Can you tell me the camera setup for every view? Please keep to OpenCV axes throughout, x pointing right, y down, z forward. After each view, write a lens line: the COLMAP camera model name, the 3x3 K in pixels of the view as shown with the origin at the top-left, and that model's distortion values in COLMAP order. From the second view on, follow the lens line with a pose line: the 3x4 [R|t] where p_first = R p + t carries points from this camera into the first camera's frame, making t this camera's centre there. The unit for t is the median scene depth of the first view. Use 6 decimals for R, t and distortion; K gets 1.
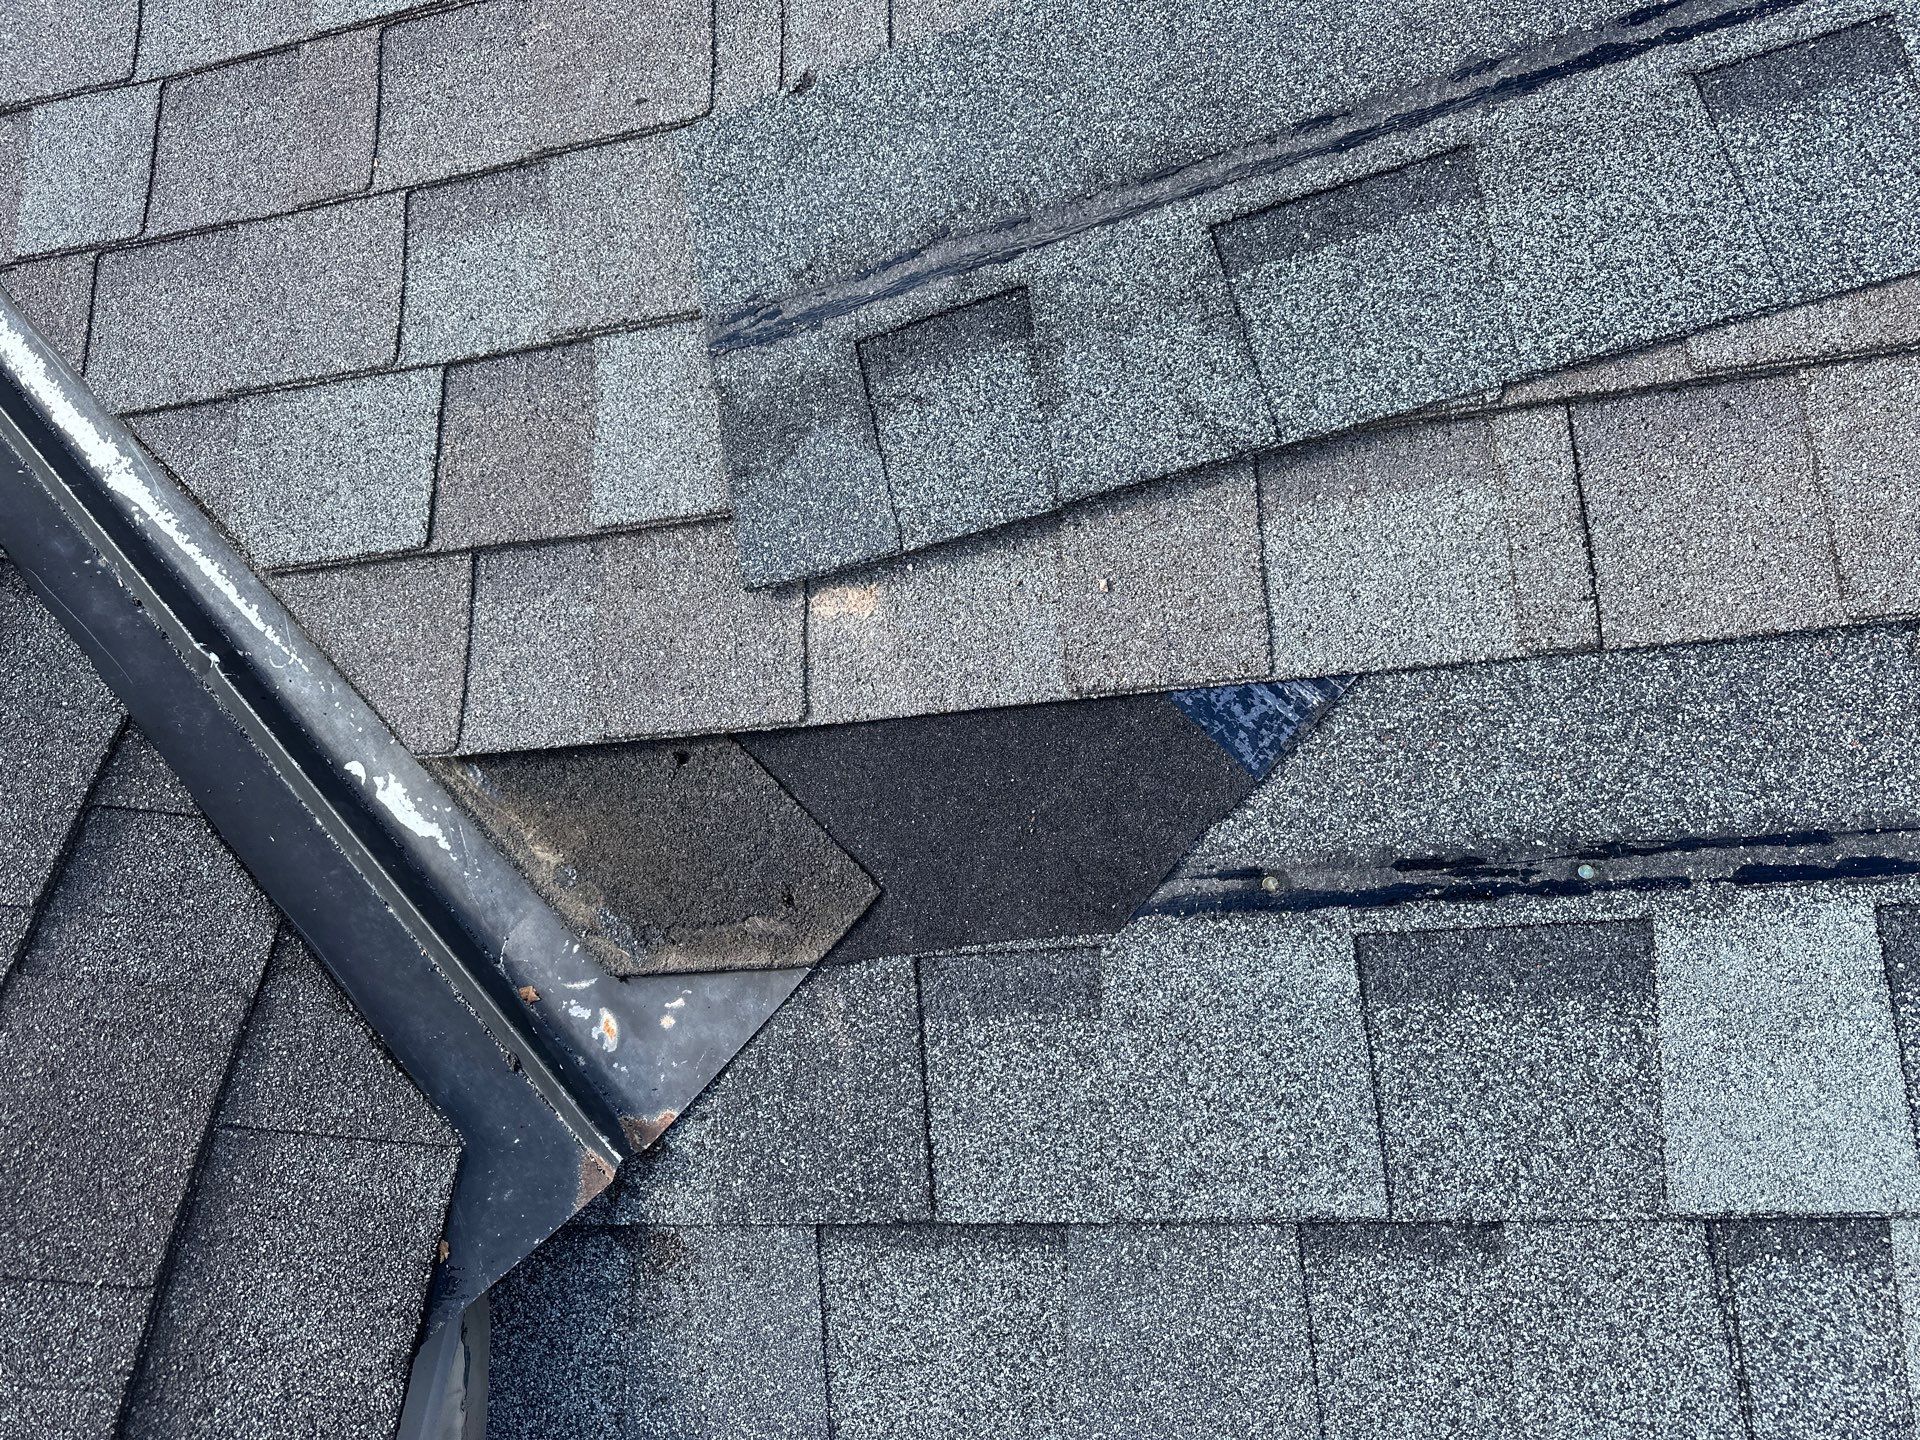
lens RADIAL K [[1361.2, 0, 968.4], [0, 1361.2, 740.2], [0, 0, 1]] dist [0.074061, -0.098808]
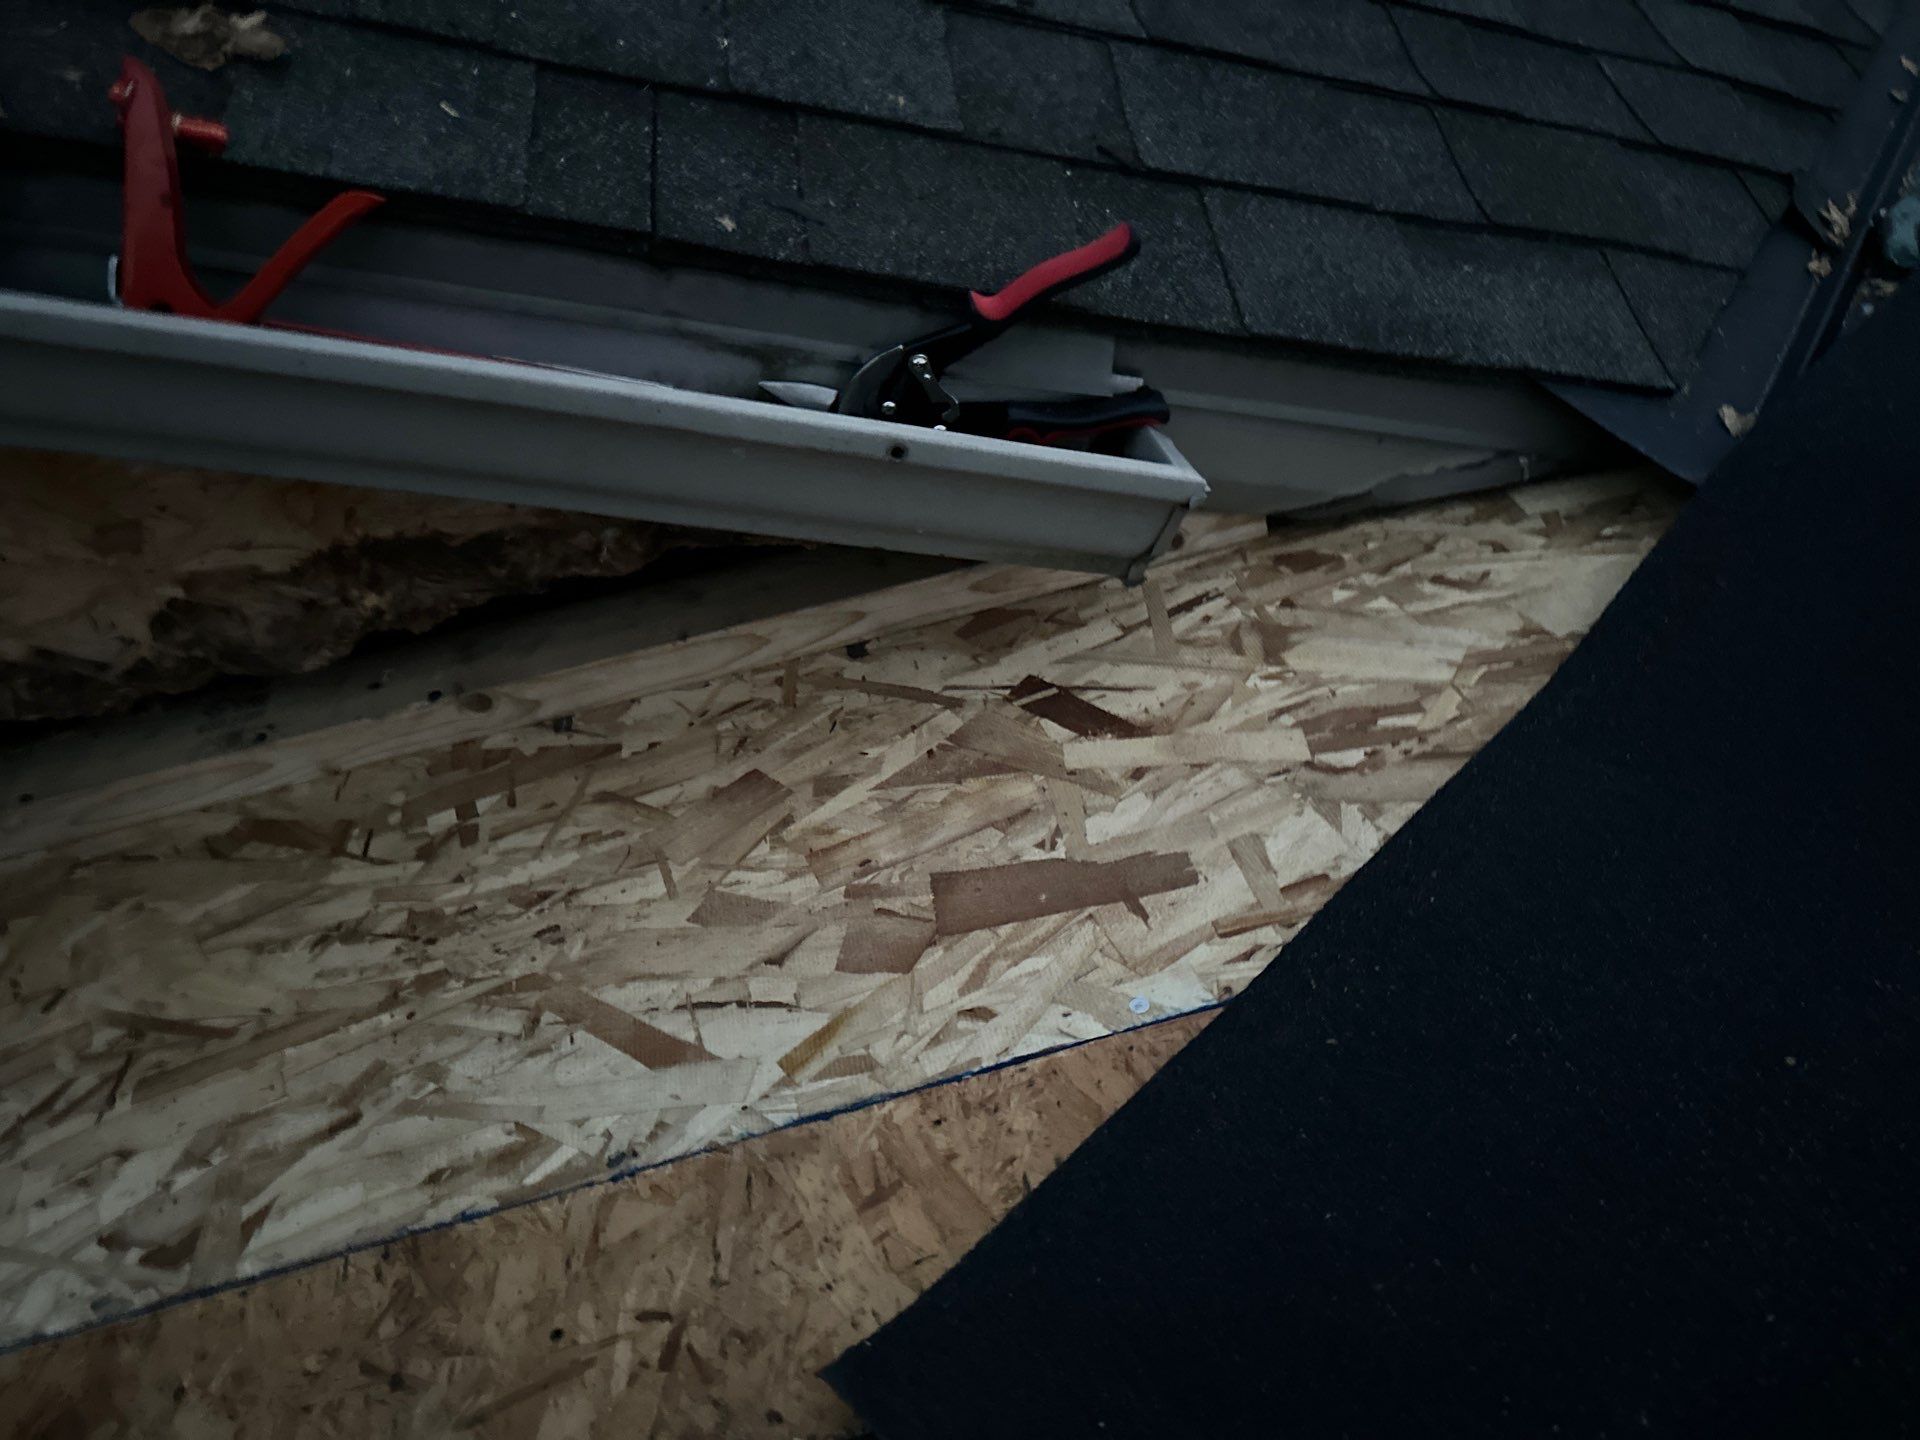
lens RADIAL K [[1354.8, 0, 968.1], [0, 1354.8, 719.0], [0, 0, 1]] dist [0.078941, -0.130878]
pose [[0.207931, 0.751904, -0.625624, 0.373577], [-0.938239, 0.334143, 0.089756, 0.771565], [0.276536, 0.568322, 0.774944, 0.143390]]
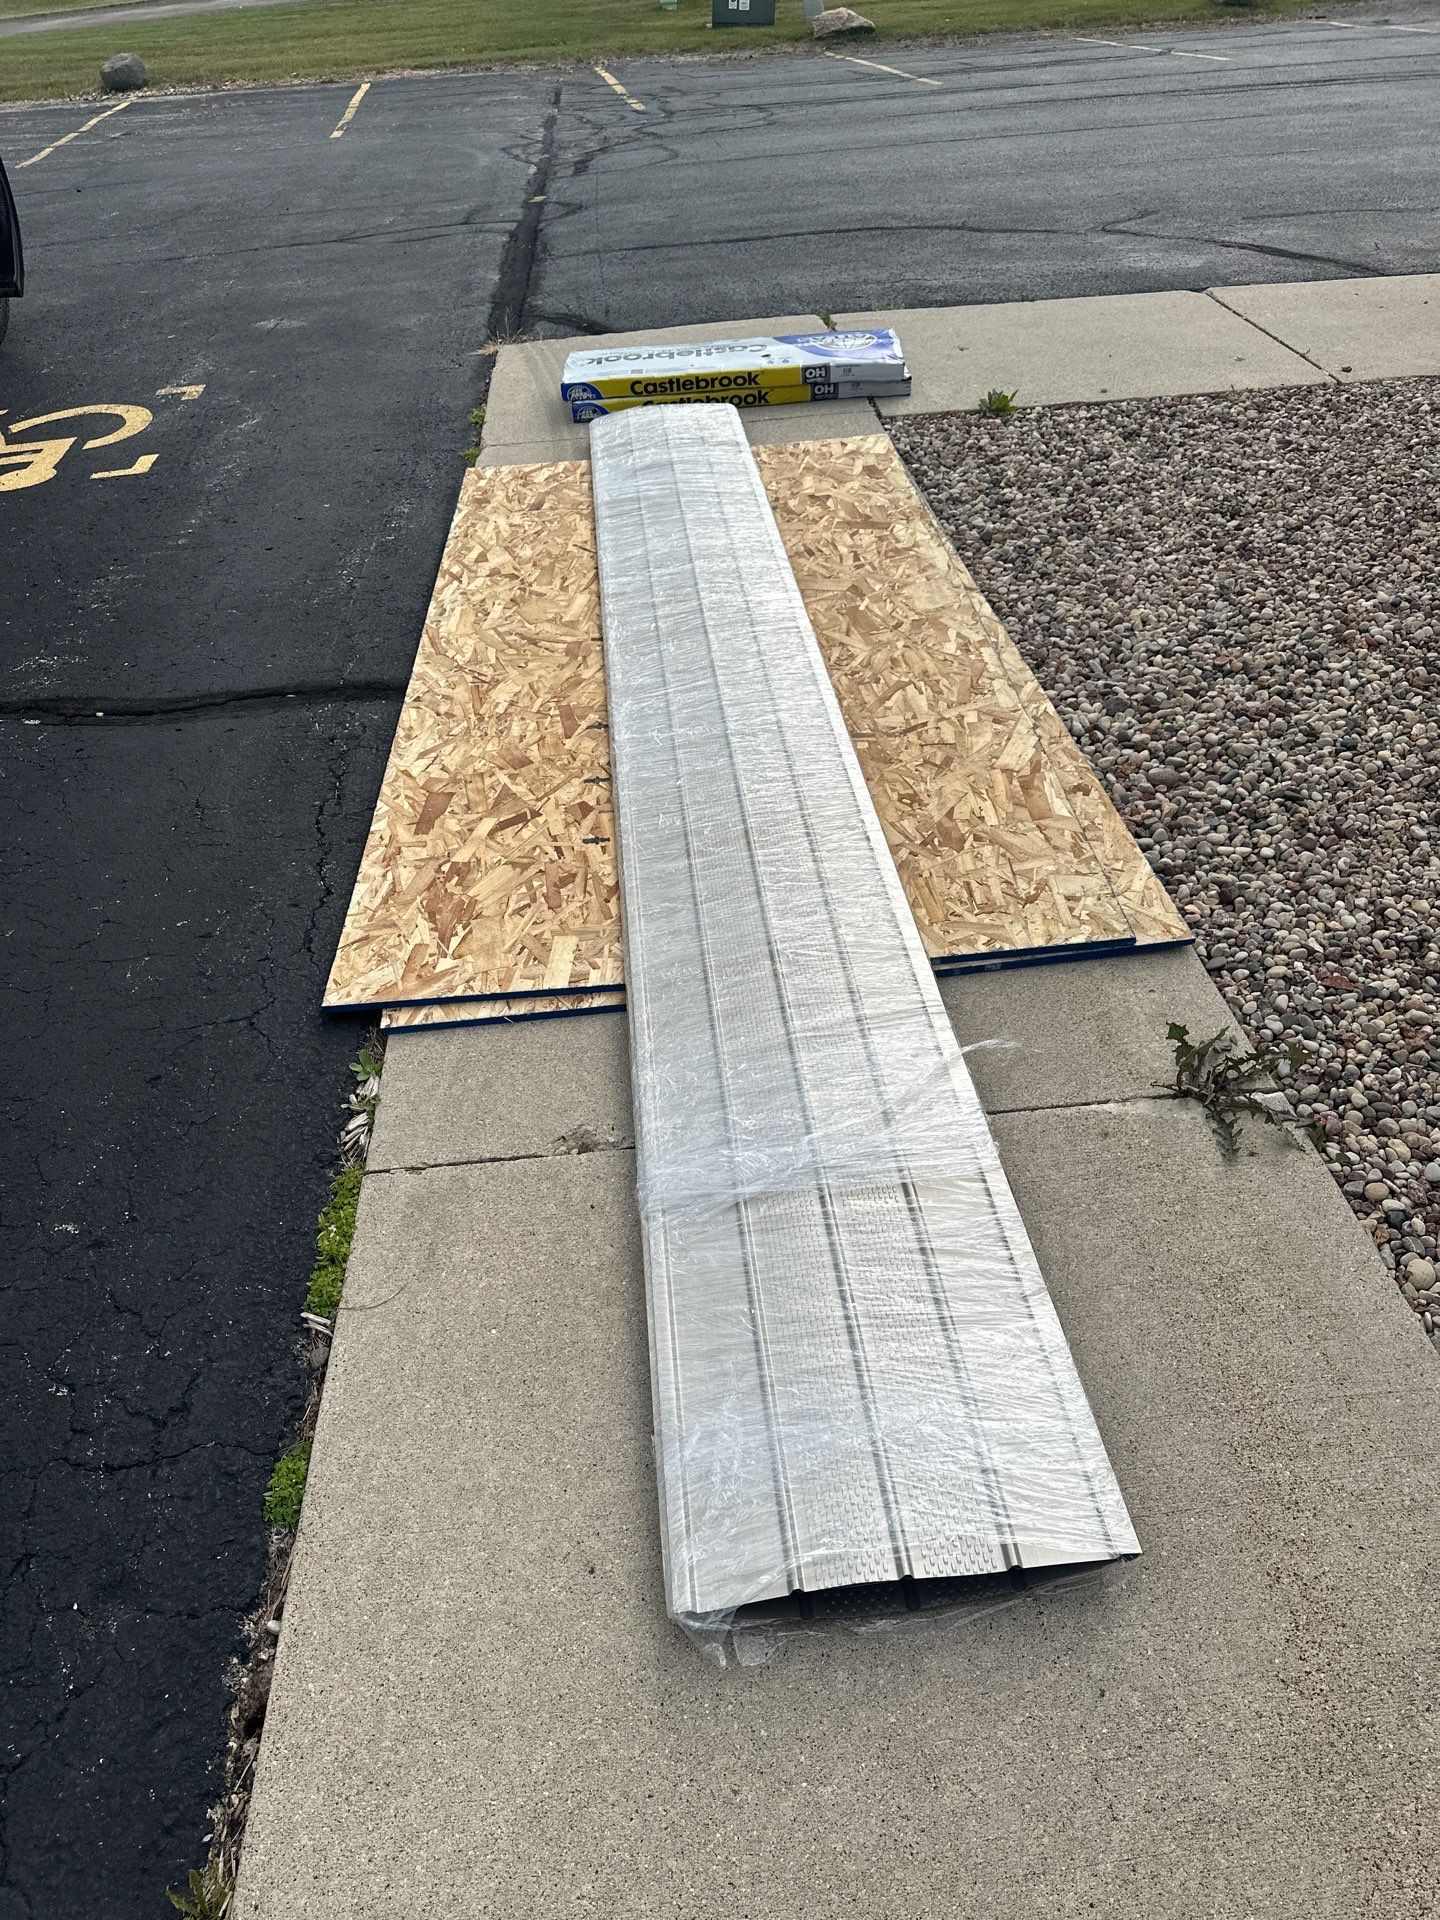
lens RADIAL K [[1361.2, 0, 720.7], [0, 1361.2, 950.0], [0, 0, 1]] dist [0.074061, -0.098808]
pose [[-0.949600, 0.257346, 0.178976, -1.004624], [0.038179, -0.471759, 0.880901, -1.676087], [0.311130, 0.843337, 0.438157, 0.055239]]
